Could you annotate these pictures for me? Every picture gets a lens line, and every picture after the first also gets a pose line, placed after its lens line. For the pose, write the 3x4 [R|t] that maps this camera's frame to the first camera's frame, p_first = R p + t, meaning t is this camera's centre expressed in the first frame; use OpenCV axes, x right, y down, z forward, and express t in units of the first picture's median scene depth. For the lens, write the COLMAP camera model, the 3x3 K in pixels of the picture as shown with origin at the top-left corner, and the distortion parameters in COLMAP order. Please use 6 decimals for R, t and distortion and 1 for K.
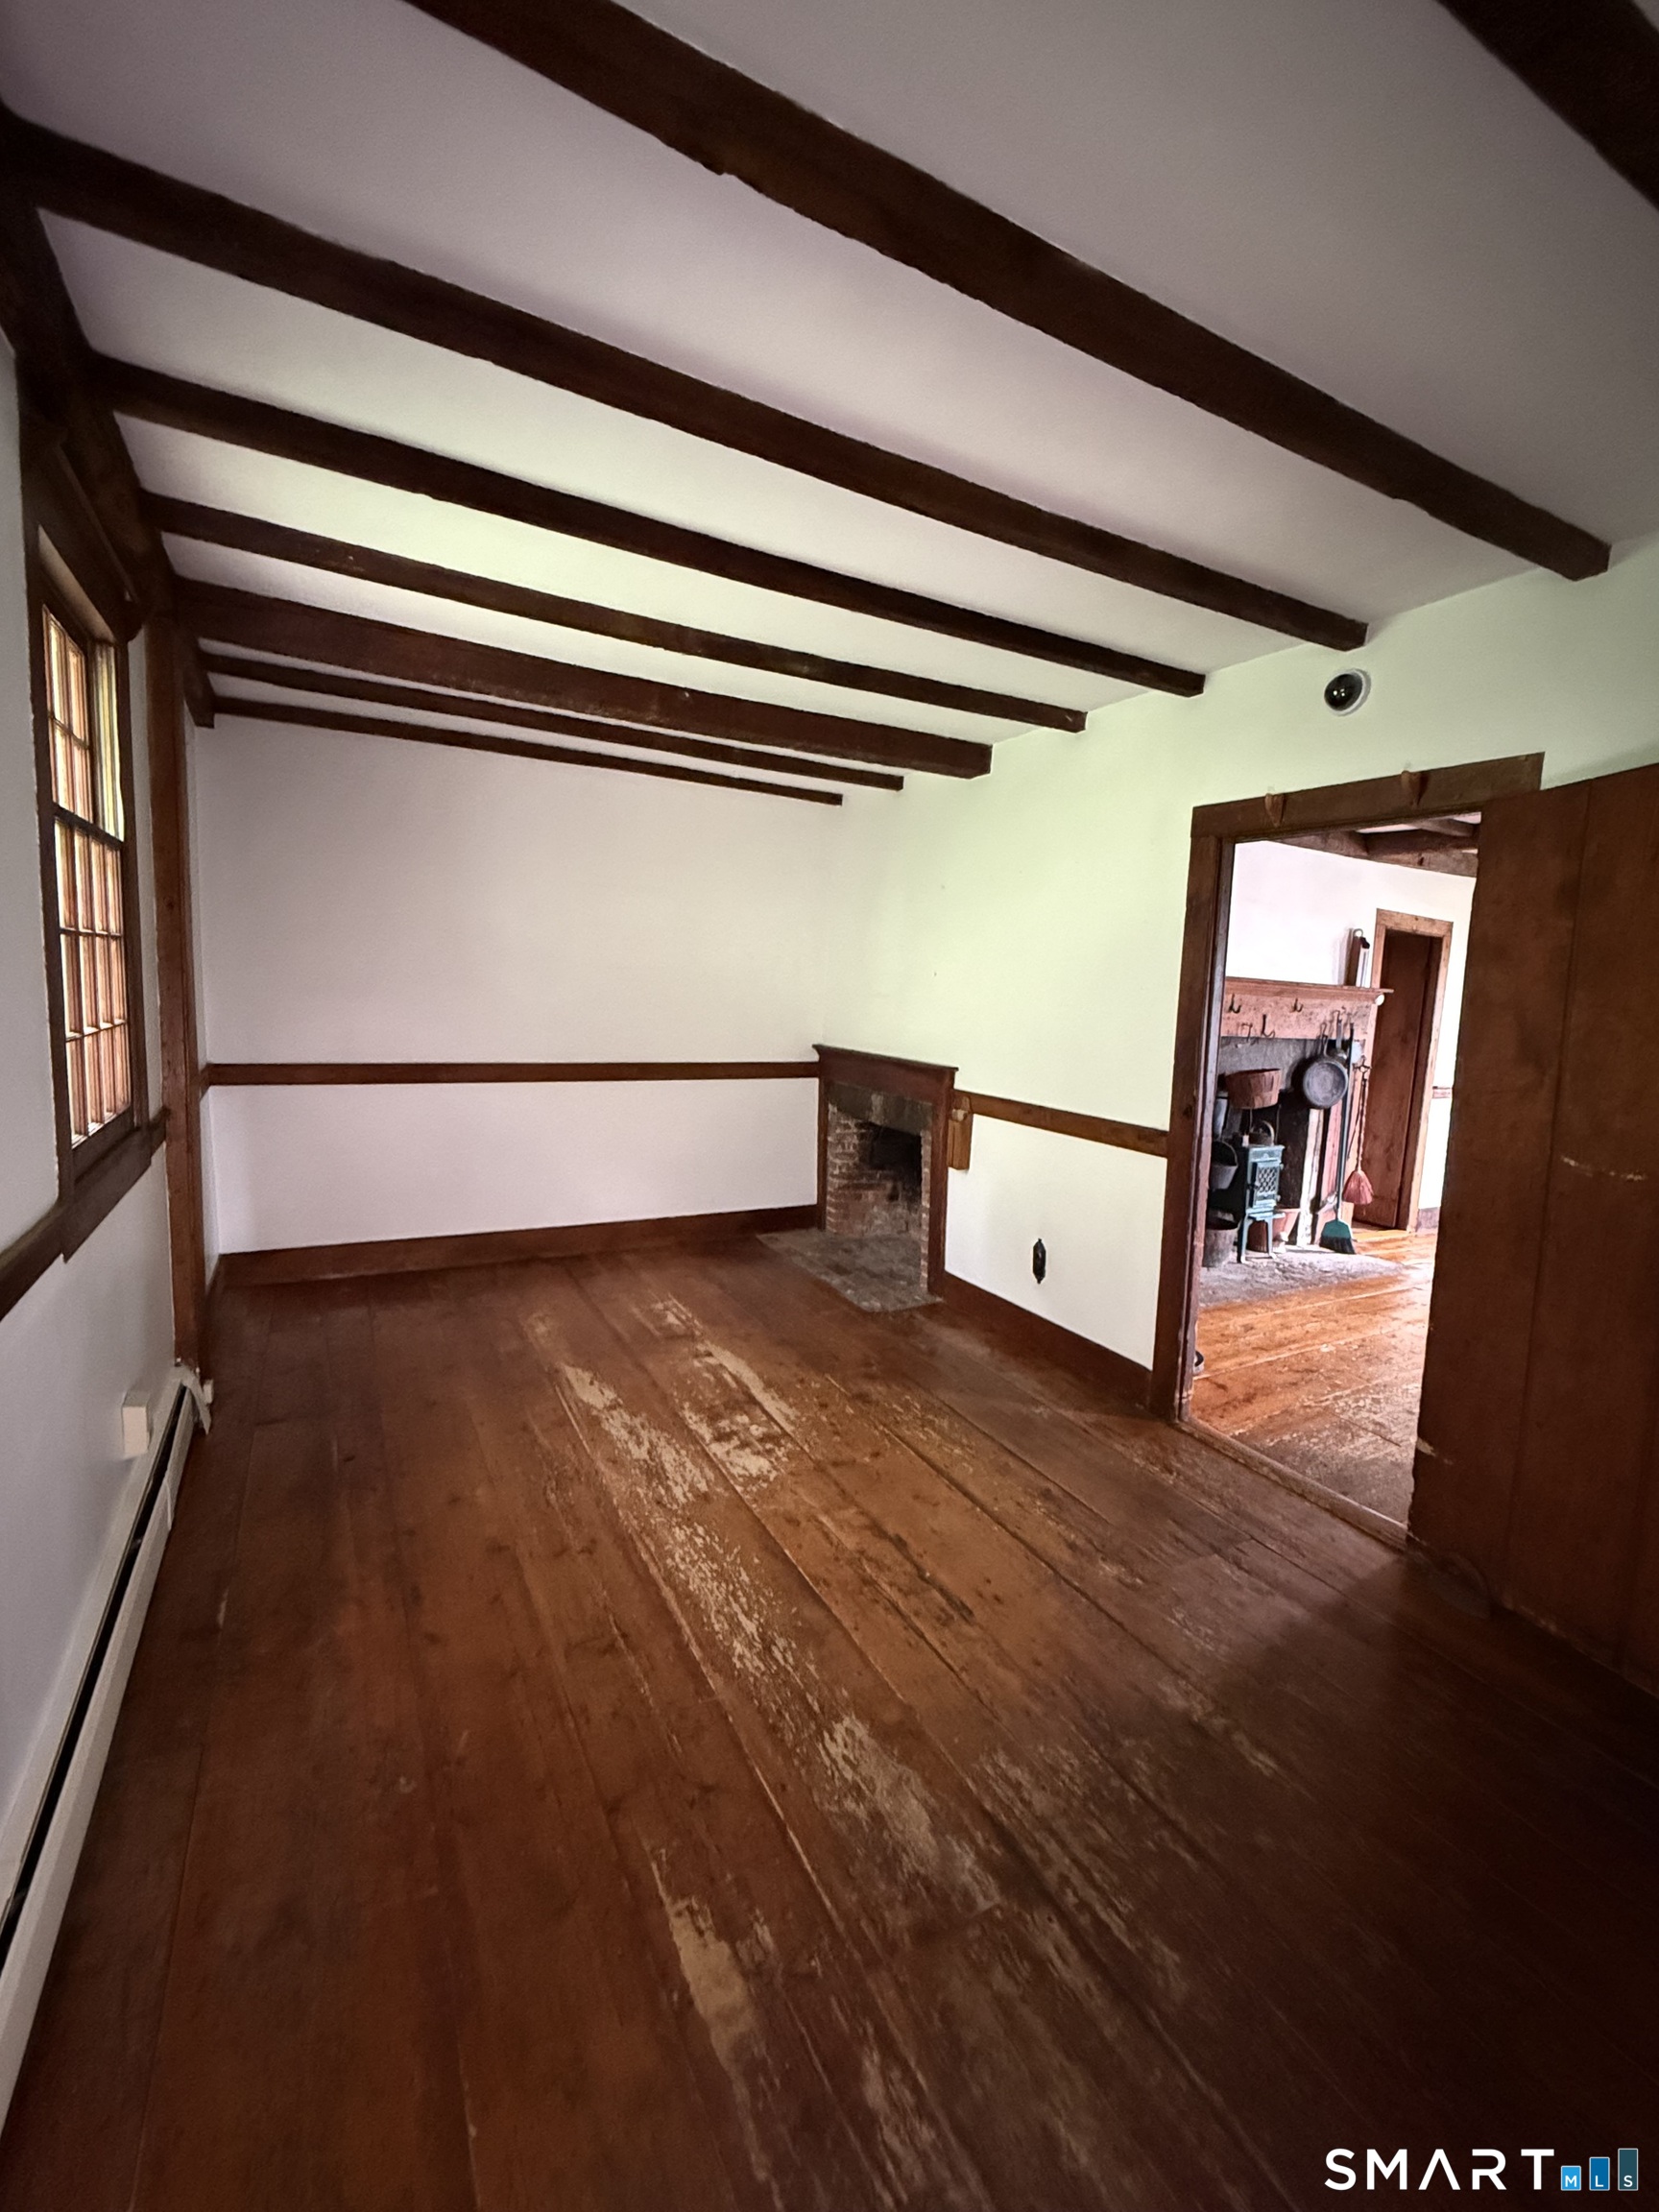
lens RADIAL K [[935.0, 0, 840.7], [0, 935.0, 1094.8], [0, 0, 1]] dist [-0.001447, -0.000012]
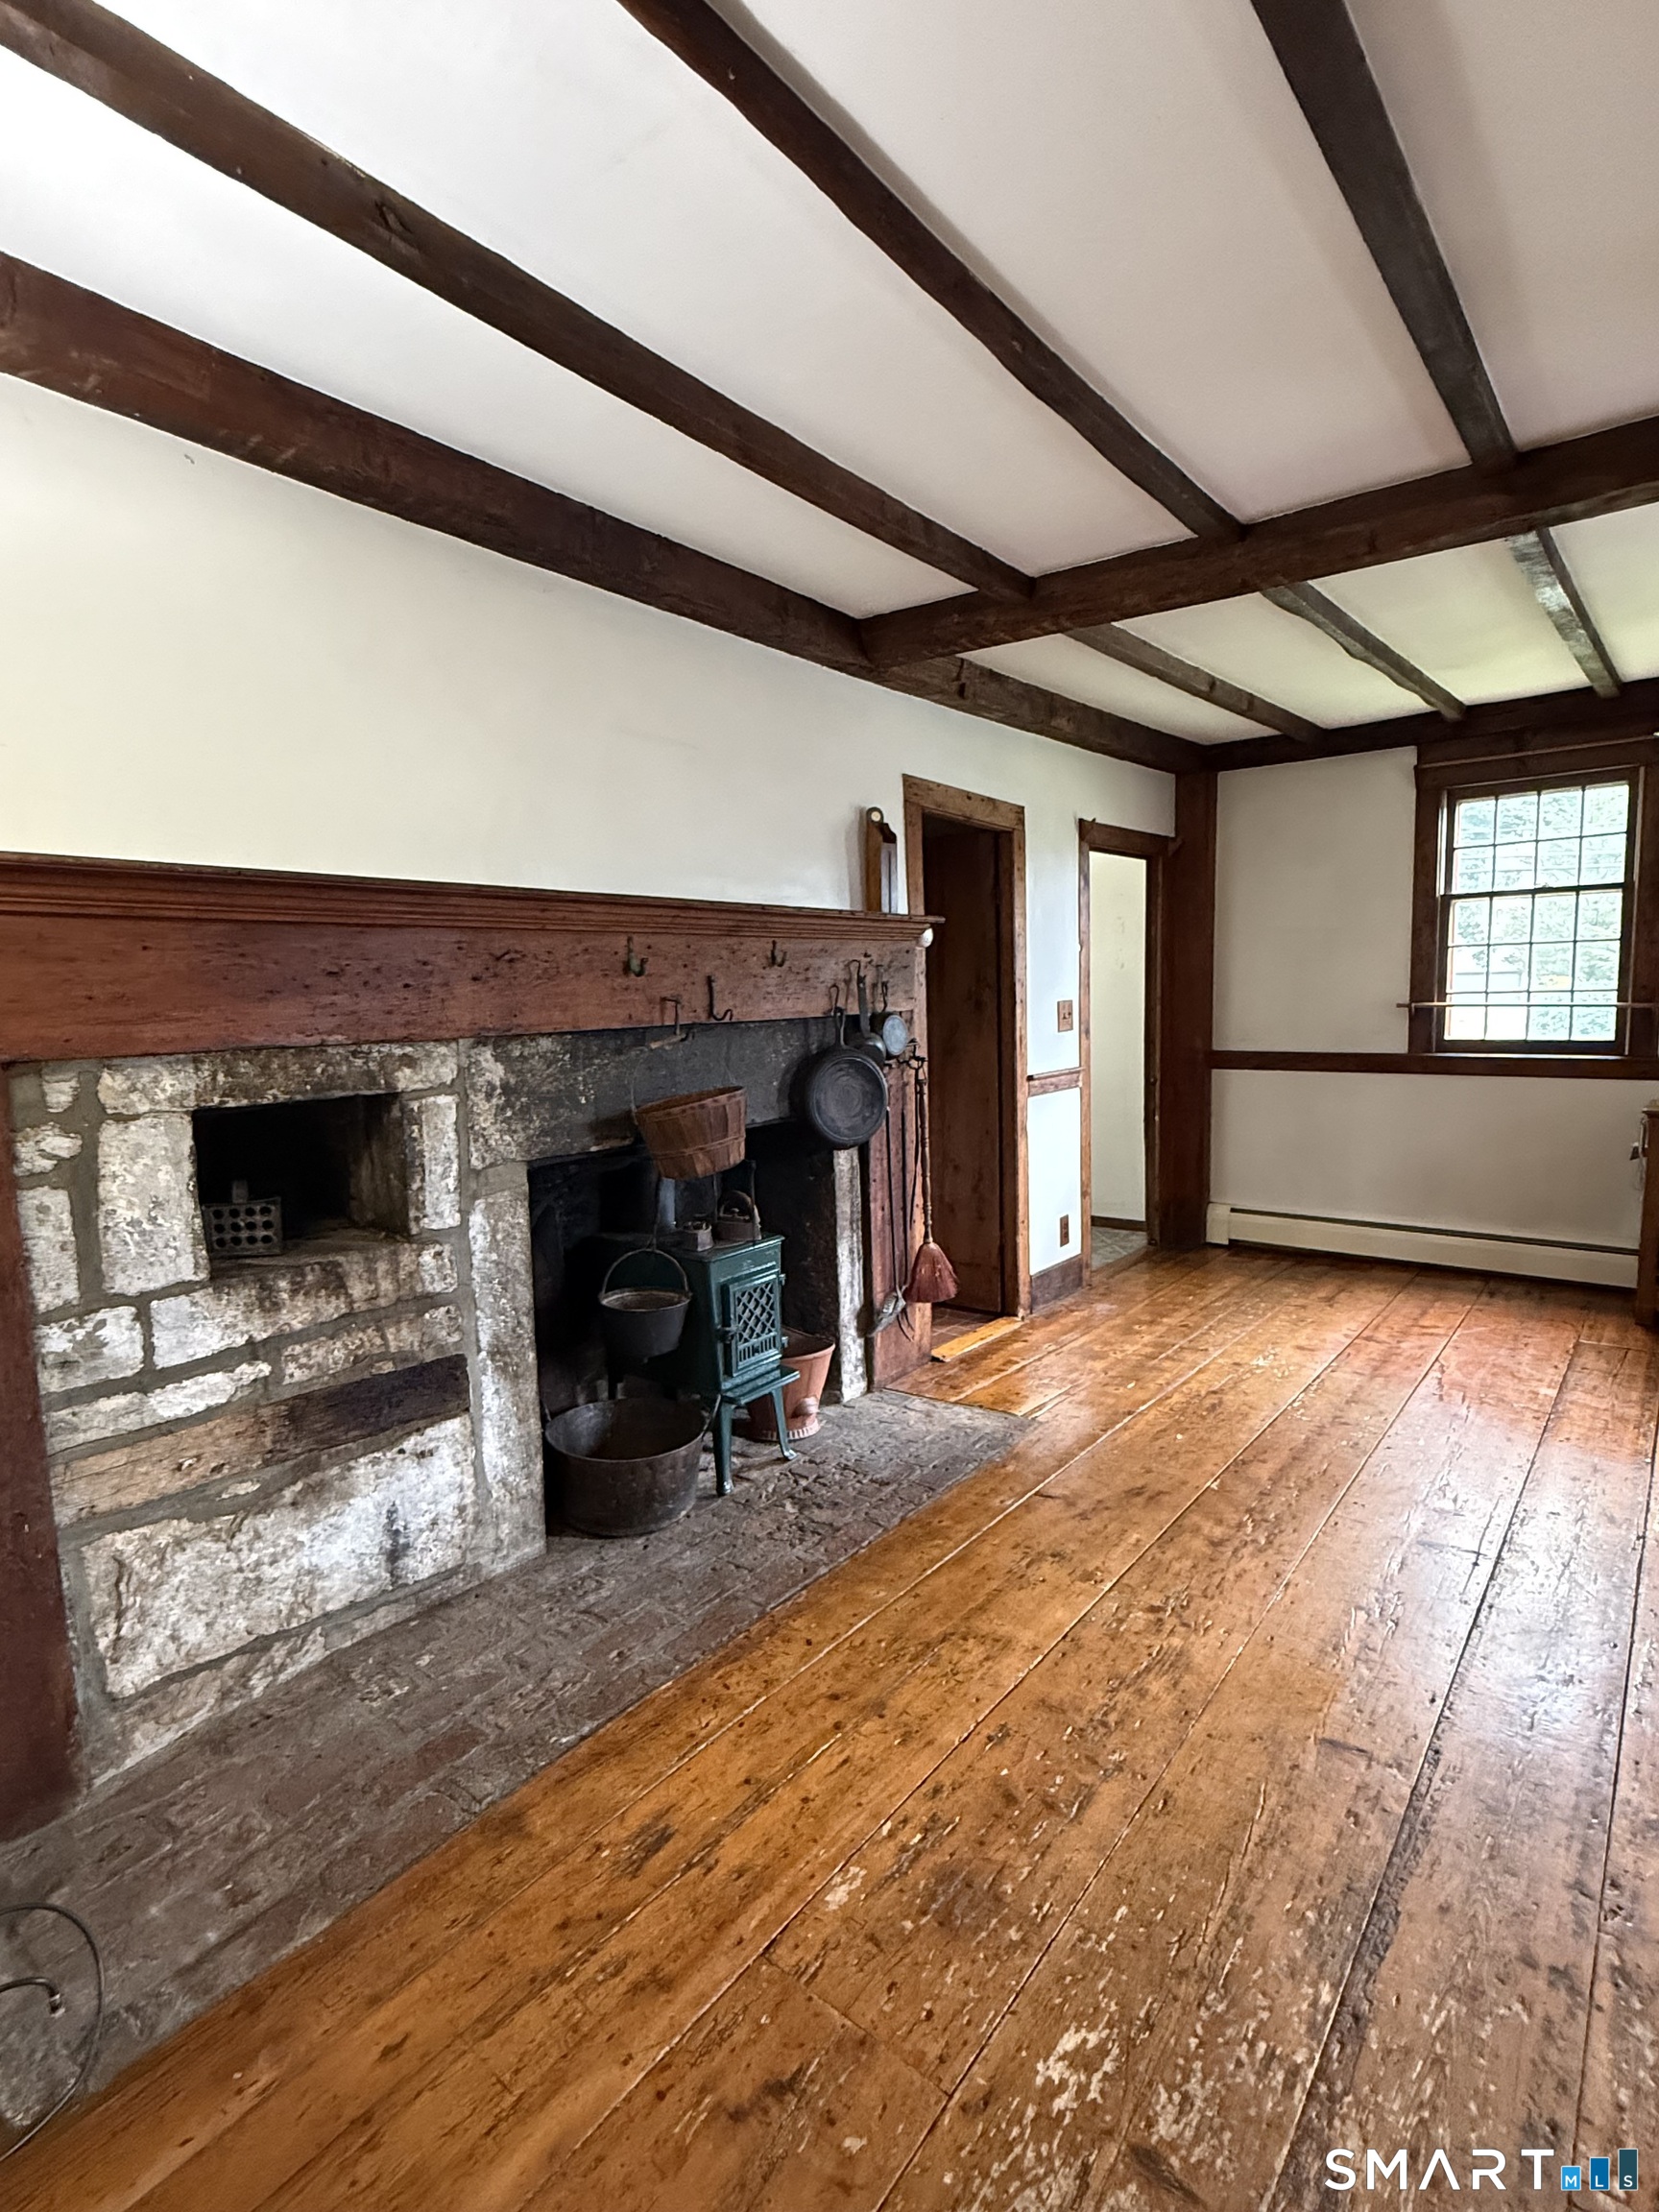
lens RADIAL K [[1078.8, 0, 829.5], [0, 1078.8, 1106.0], [0, 0, 1]] dist [-0.000988, -0.000191]
pose [[0.923933, -0.116863, 0.364268, 0.467475], [0.118017, 0.992826, 0.019174, -0.035020], [-0.363896, 0.025274, 0.931097, 0.715820]]
